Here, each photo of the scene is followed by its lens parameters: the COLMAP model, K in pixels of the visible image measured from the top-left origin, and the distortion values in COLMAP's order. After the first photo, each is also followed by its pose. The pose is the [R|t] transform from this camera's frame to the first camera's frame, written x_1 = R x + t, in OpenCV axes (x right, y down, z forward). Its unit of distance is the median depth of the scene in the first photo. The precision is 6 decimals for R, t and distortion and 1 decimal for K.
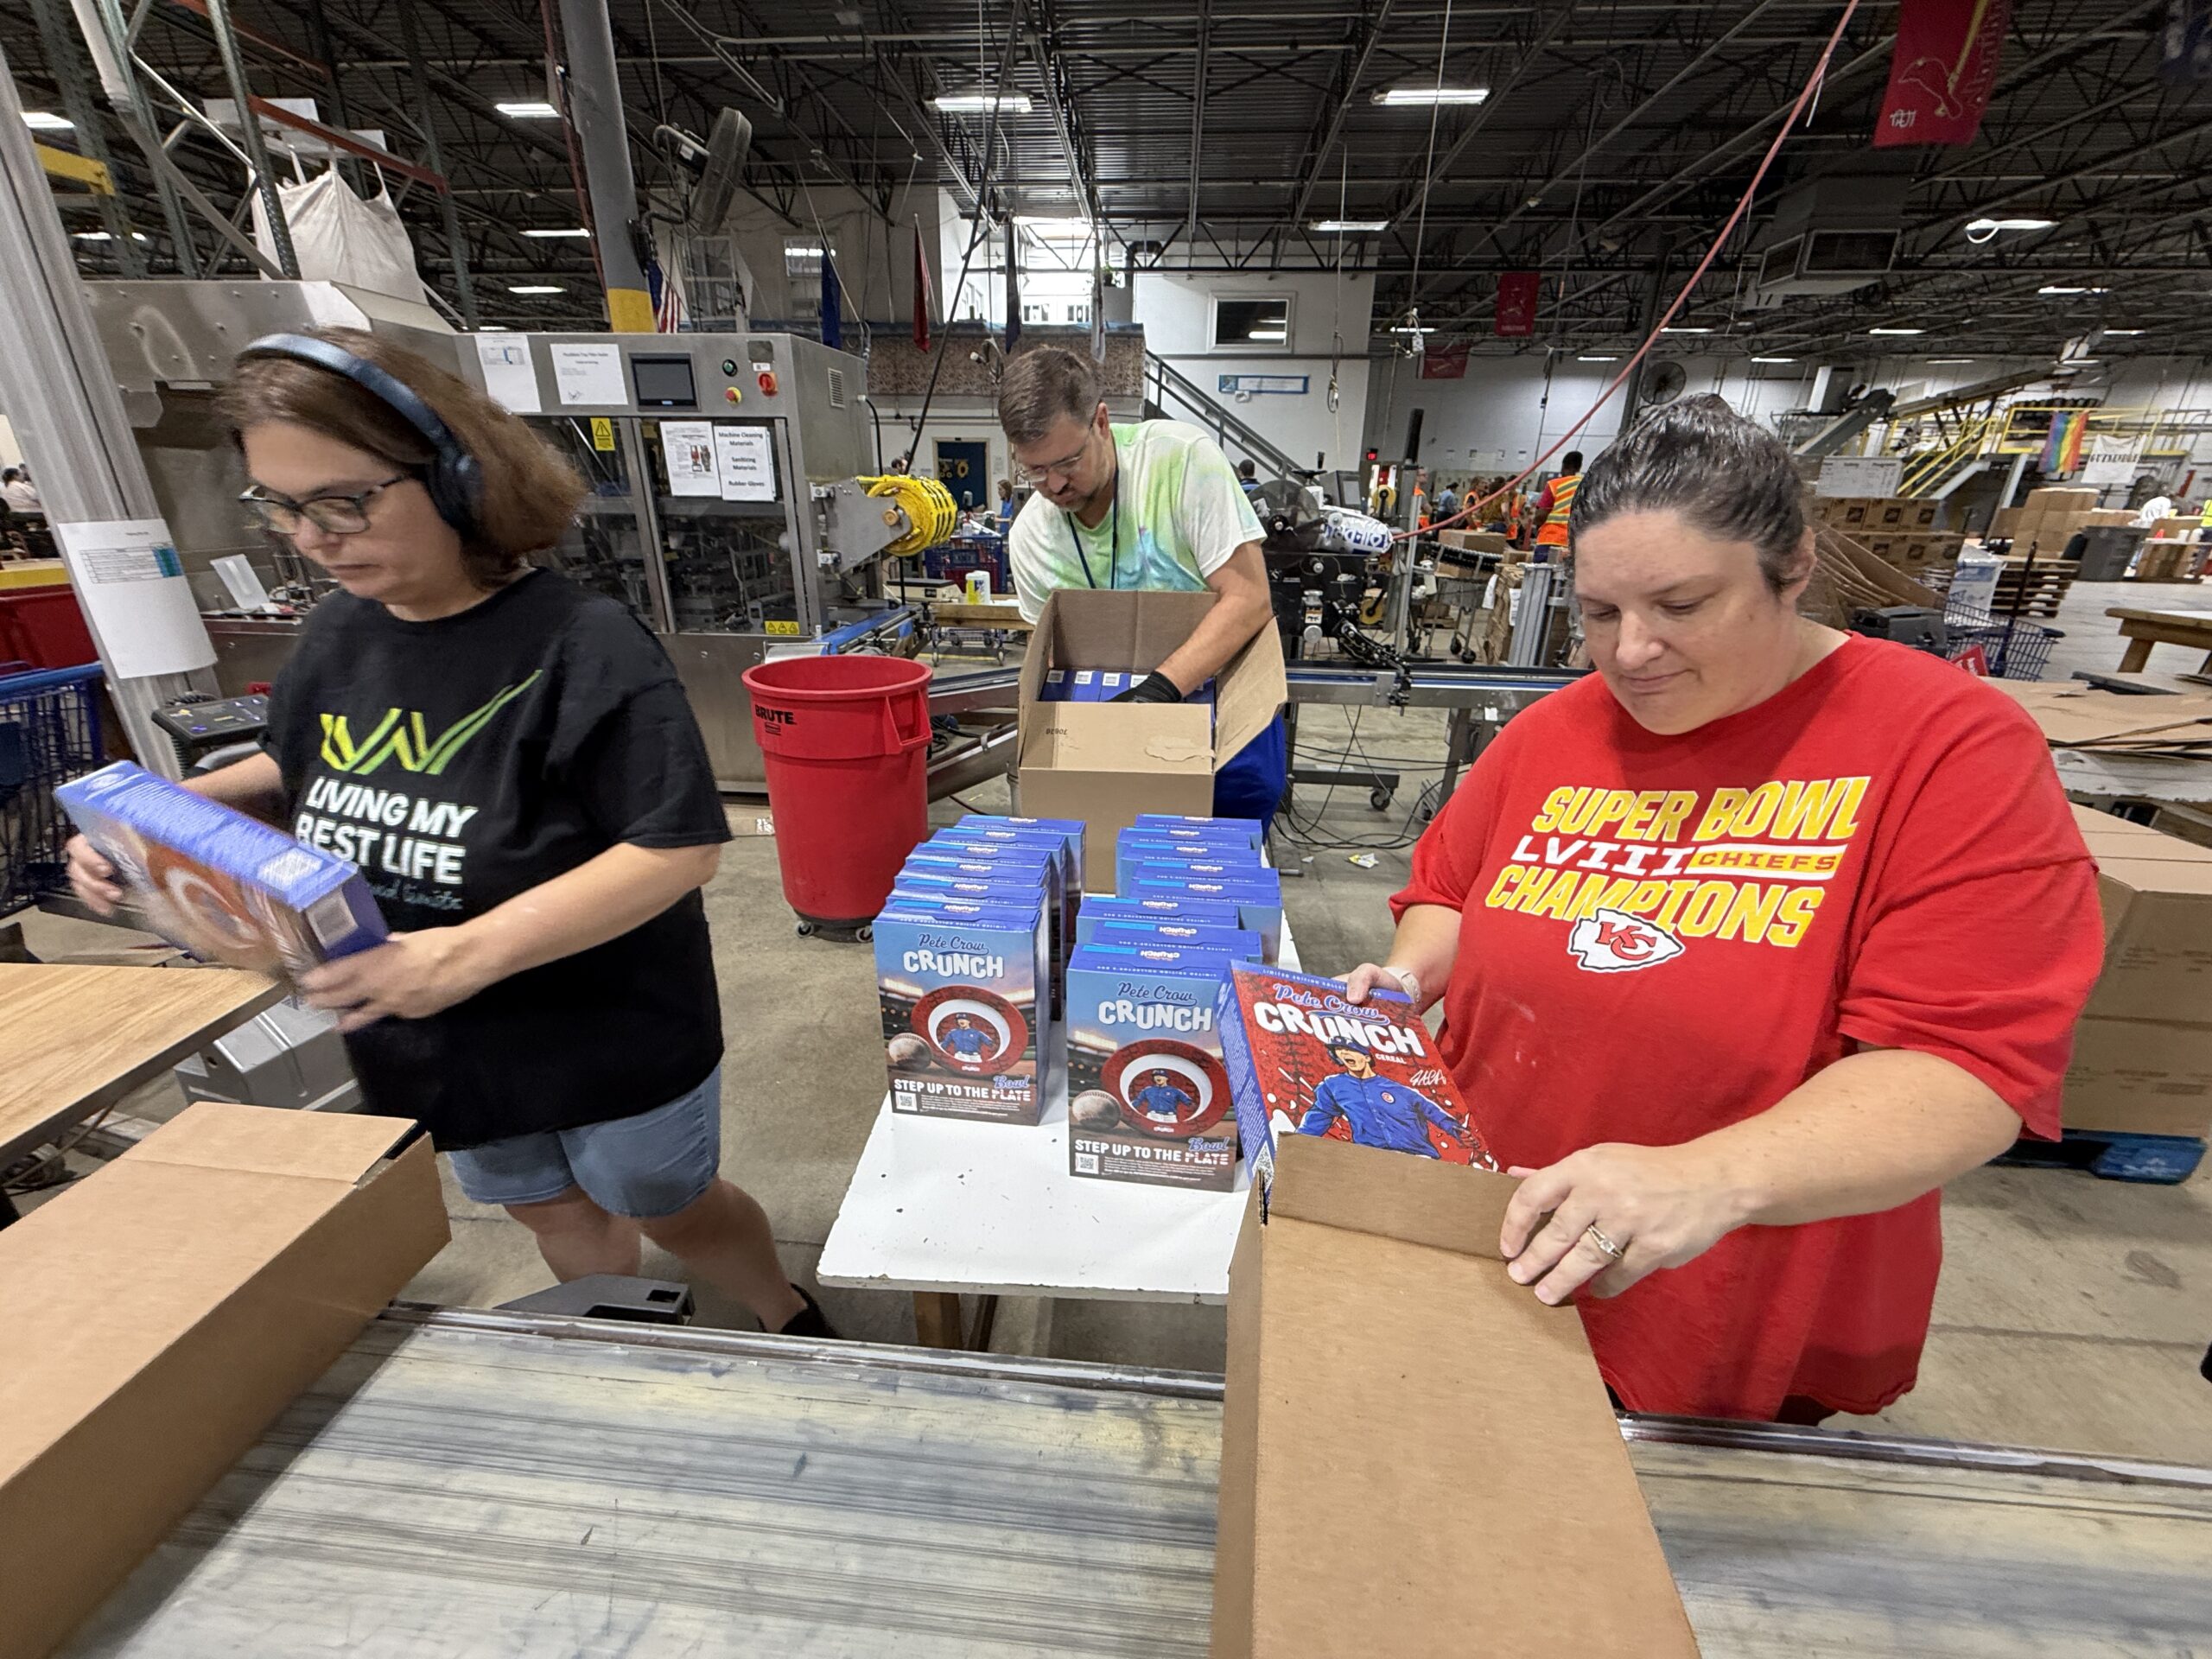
lens RADIAL K [[882.1, 0, 1104.3], [0, 882.1, 830.1], [0, 0, 1]] dist [-0.000894, 0.000315]
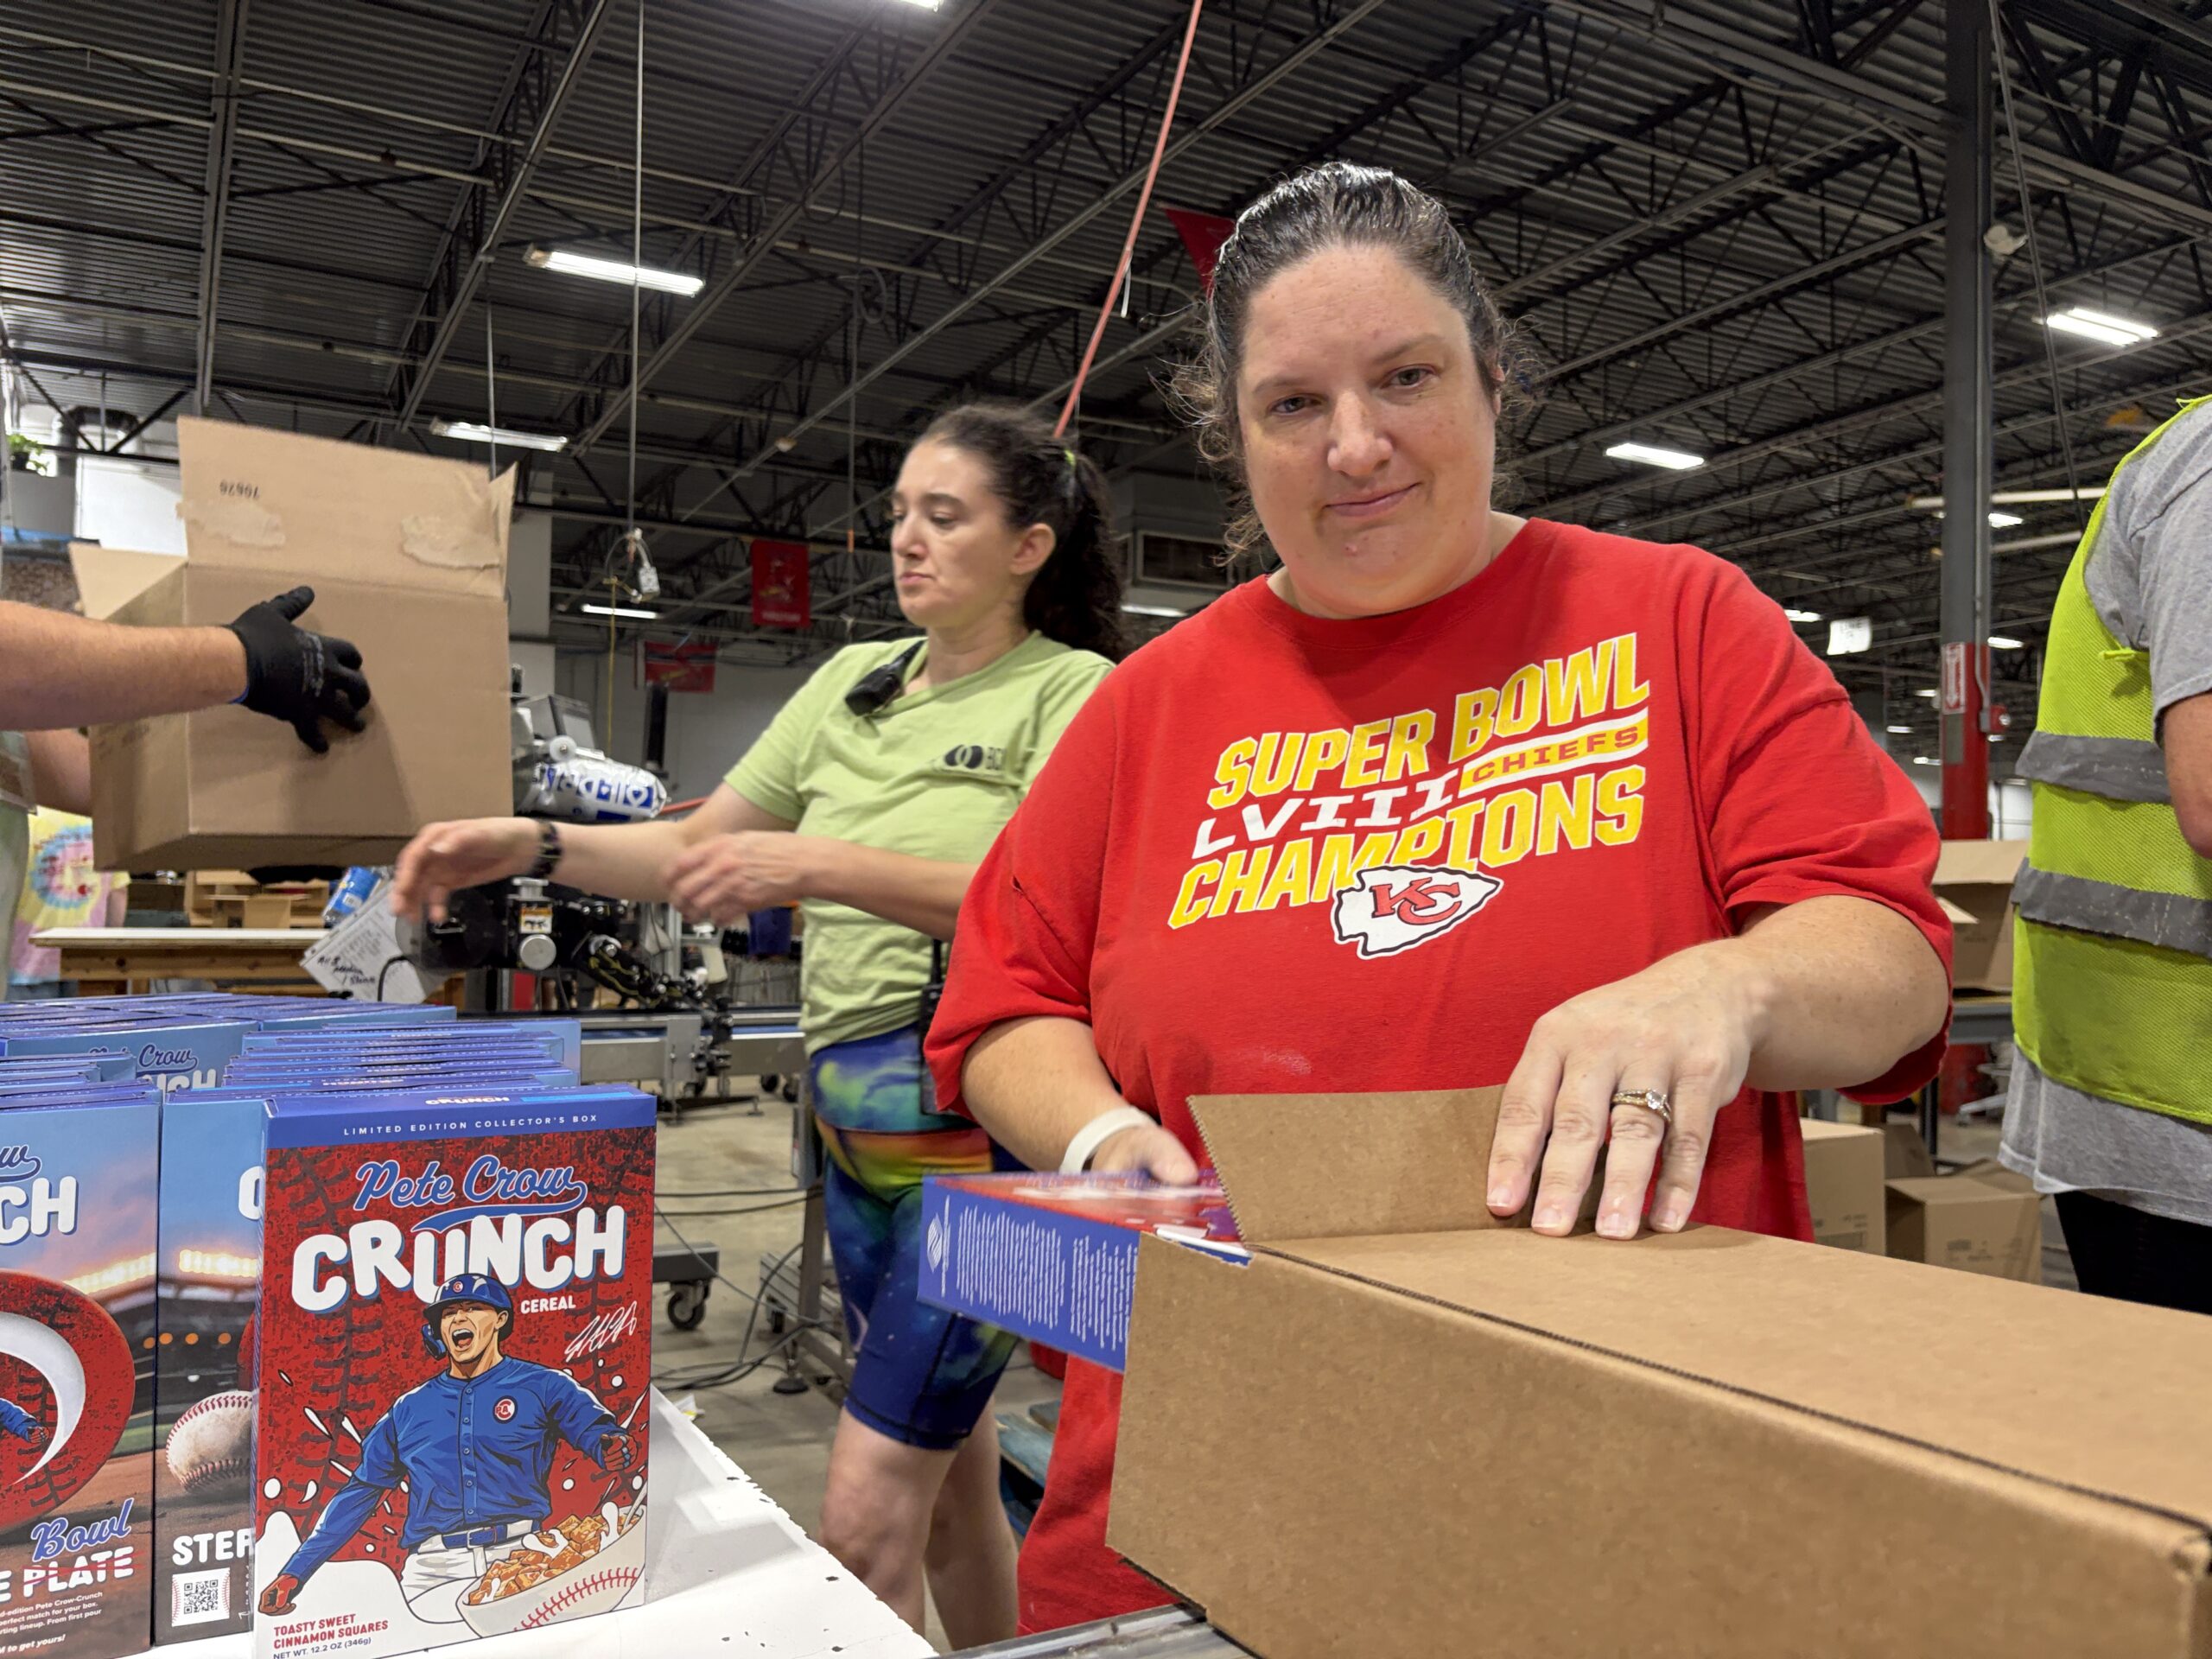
lens RADIAL K [[1681.2, 0, 1103.6], [0, 1681.2, 843.0], [0, 0, 1]] dist [0.021298, -0.008398]
pose [[0.835006, 0.015450, 0.550023, -0.011081], [0.196573, 0.925265, -0.324413, 0.035271], [-0.513929, 0.379007, 0.769565, 0.010975]]
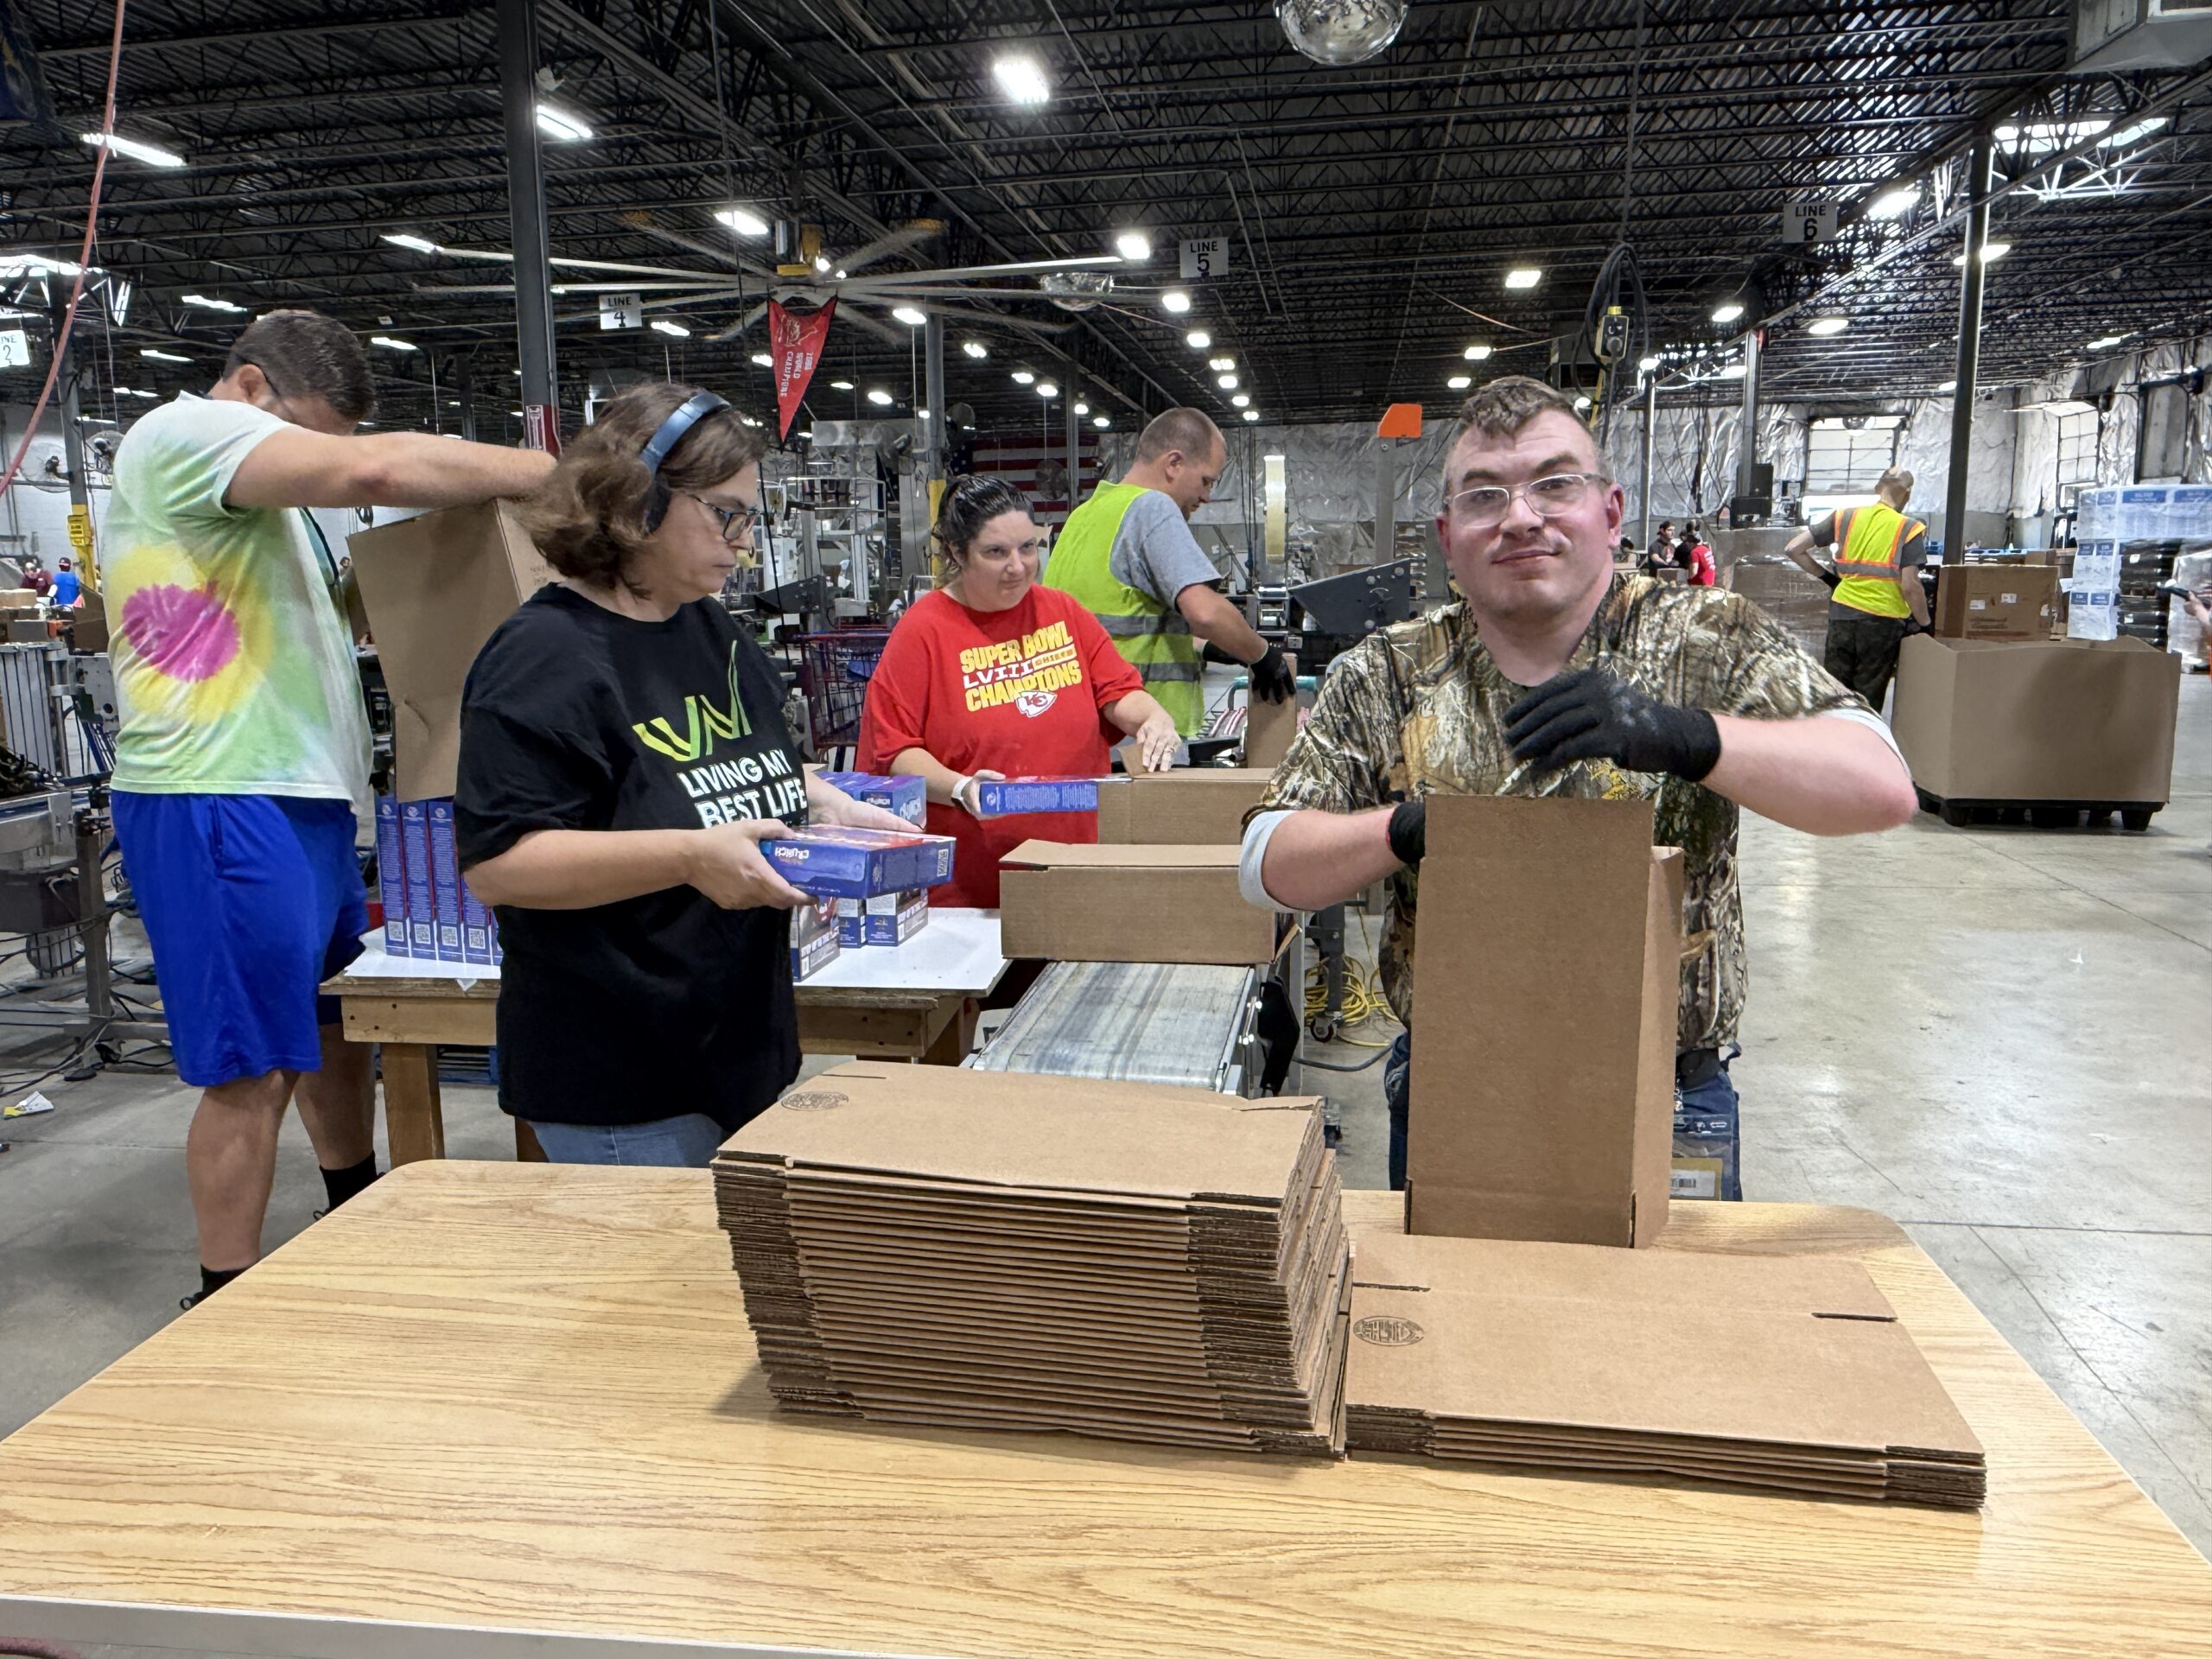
lens RADIAL K [[1663.9, 0, 1094.9], [0, 1663.9, 843.8], [0, 0, 1]] dist [0.000993, -0.003764]
pose [[0.071789, -0.182665, 0.980551, -0.285820], [0.378352, 0.914600, 0.142678, -0.008028], [-0.922874, 0.360751, 0.134770, 0.030660]]
